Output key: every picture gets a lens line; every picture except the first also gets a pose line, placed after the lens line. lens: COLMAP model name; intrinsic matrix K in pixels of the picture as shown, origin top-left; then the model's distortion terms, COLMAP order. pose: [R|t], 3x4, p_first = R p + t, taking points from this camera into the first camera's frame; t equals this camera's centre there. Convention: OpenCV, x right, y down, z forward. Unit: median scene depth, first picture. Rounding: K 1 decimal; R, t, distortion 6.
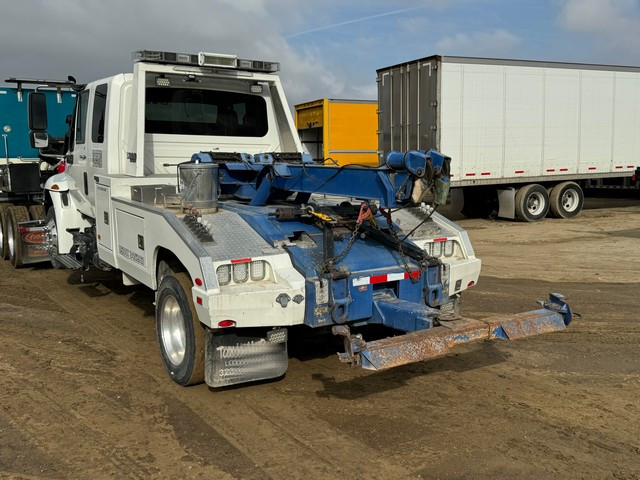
lens RADIAL K [[616.9, 0, 328.6], [0, 616.9, 240.9], [0, 0, 1]] dist [0.095291, -0.016772]
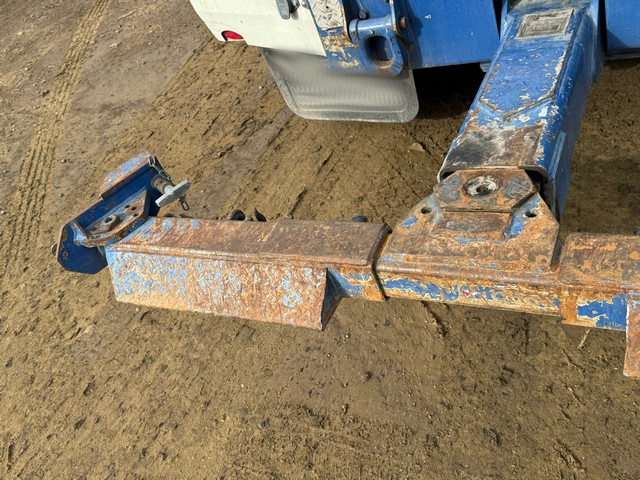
lens RADIAL K [[616.9, 0, 328.6], [0, 616.9, 240.9], [0, 0, 1]] dist [0.095291, -0.016772]
pose [[0.514740, 0.430847, -0.741225, 0.276691], [0.207700, 0.776137, 0.595376, -0.027871], [0.831808, -0.460416, 0.310021, 0.620393]]
